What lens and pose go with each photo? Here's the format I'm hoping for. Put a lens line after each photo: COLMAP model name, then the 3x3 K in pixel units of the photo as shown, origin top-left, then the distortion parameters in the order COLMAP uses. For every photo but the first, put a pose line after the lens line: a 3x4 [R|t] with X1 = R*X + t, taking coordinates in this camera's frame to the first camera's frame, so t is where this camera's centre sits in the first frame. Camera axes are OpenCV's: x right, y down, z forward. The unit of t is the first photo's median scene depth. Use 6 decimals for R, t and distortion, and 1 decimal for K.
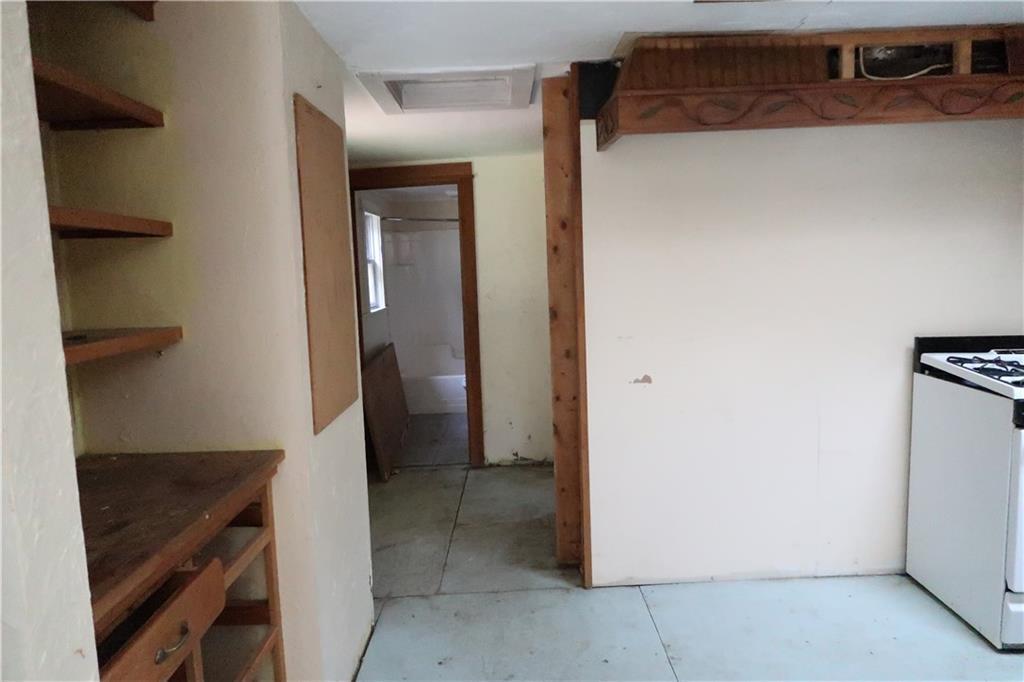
lens RADIAL K [[710.7, 0, 511.4], [0, 710.7, 338.4], [0, 0, 1]] dist [-0.016589, 0.001003]
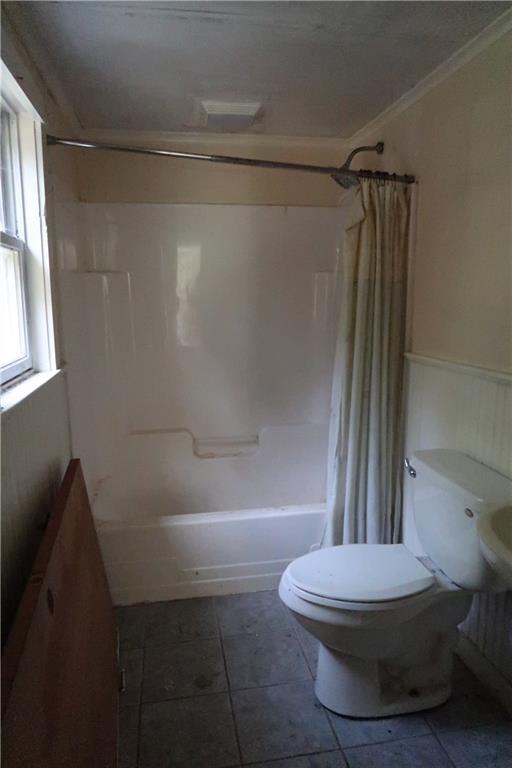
lens RADIAL K [[533.1, 0, 256.0], [0, 533.1, 384.0], [0, 0, 1]] dist [-0.016589, 0.001003]
pose [[0.983438, 0.005964, 0.181148, -0.124954], [-0.014772, 0.998771, 0.047313, -0.052606], [-0.180643, -0.049205, 0.982317, 0.702539]]
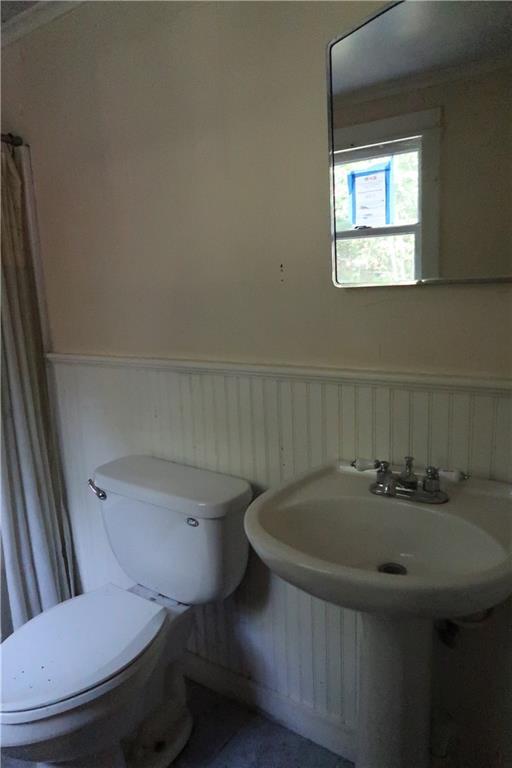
lens RADIAL K [[555.3, 0, 255.9], [0, 555.3, 375.2], [0, 0, 1]] dist [0.005146, 0.002258]
pose [[0.592814, -0.140946, 0.792910, -0.145909], [0.122413, 0.988896, 0.084262, -0.060813], [-0.795982, 0.047111, 0.603485, 0.787231]]
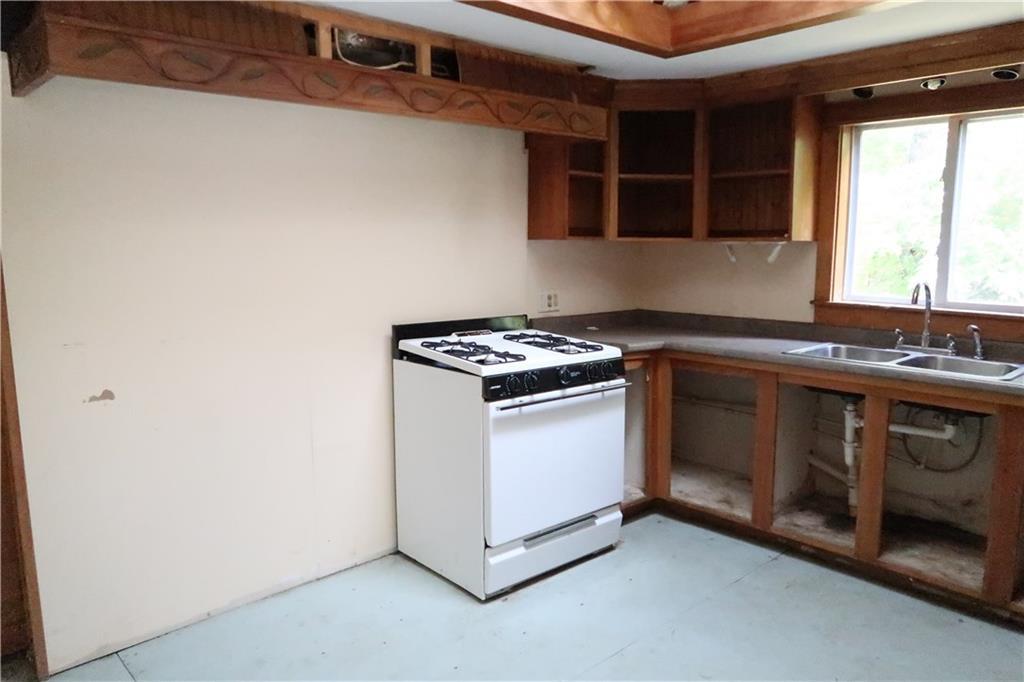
lens RADIAL K [[710.7, 0, 511.4], [0, 710.7, 338.4], [0, 0, 1]] dist [-0.016589, 0.001003]
pose [[0.736449, -0.062250, 0.673622, -0.006729], [0.056064, 0.997948, 0.030927, -0.005670], [-0.674165, 0.014989, 0.738428, 0.127718]]
